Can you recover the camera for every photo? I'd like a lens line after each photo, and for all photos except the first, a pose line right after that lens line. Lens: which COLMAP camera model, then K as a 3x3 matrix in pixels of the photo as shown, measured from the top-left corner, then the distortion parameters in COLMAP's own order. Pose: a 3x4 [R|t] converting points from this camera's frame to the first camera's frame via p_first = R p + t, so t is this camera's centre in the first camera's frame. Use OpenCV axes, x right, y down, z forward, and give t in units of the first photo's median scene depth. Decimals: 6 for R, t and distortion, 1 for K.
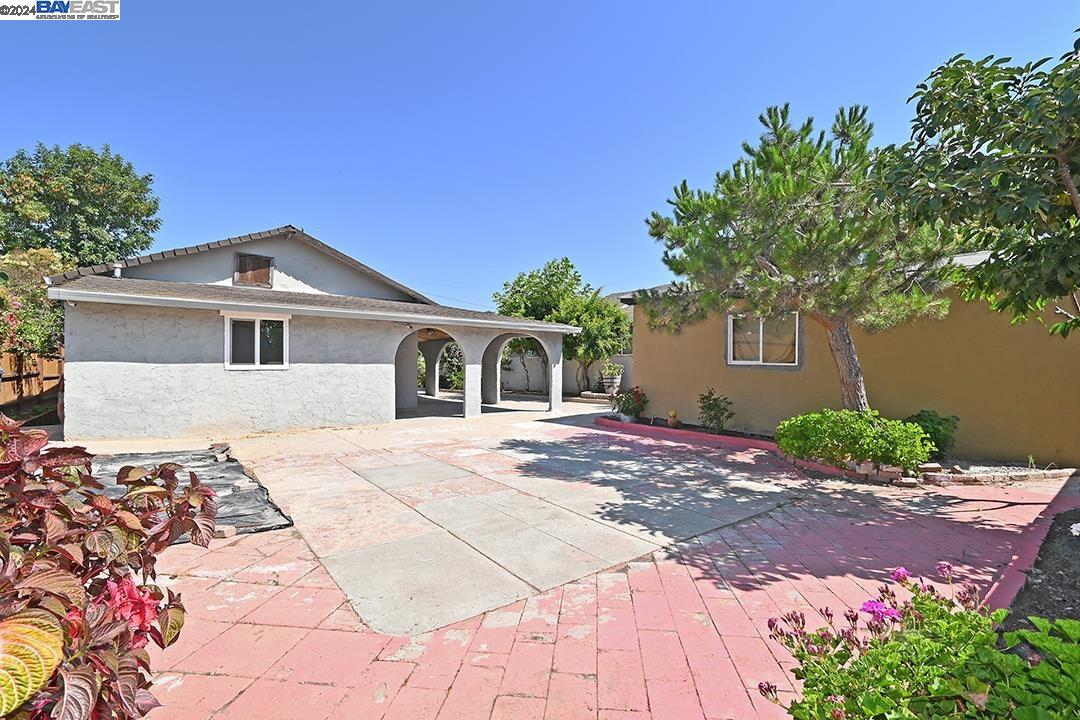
lens RADIAL K [[480.5, 0, 541.7], [0, 480.5, 365.1], [0, 0, 1]] dist [0.004070, -0.005239]
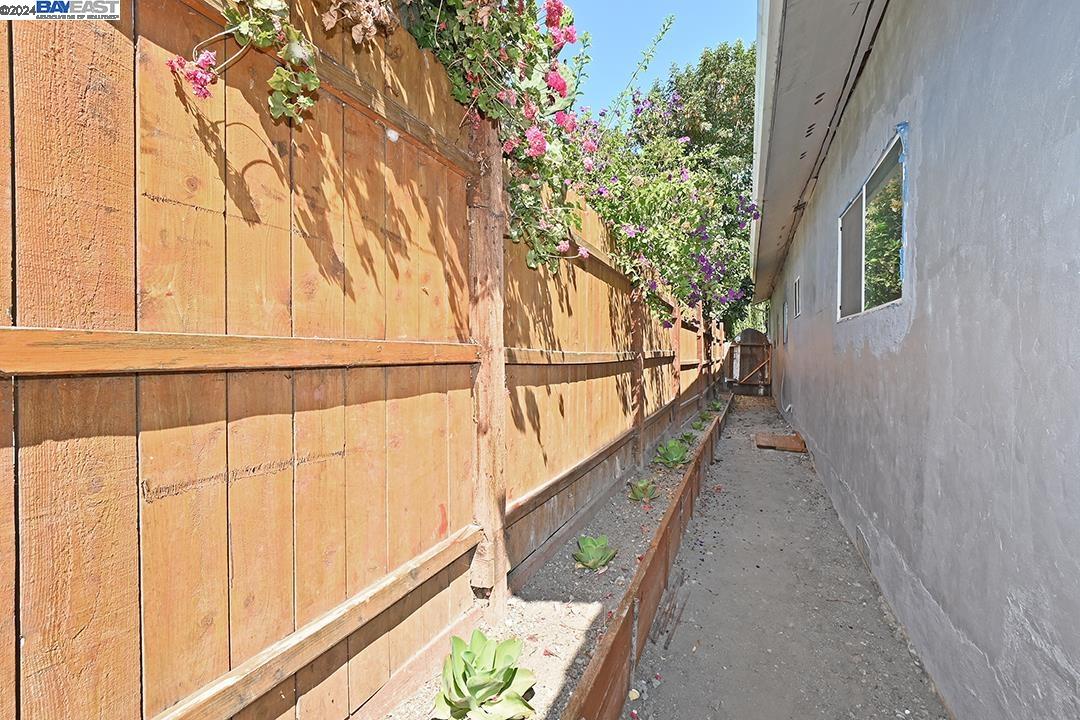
lens RADIAL K [[480.5, 0, 540.7], [0, 480.5, 359.5], [0, 0, 1]] dist [0.004070, -0.005239]
pose [[0.482301, 0.013974, -0.875894, -0.780748], [-0.005180, 0.999901, 0.013100, 0.017121], [0.875990, -0.001781, 0.482326, 0.735920]]
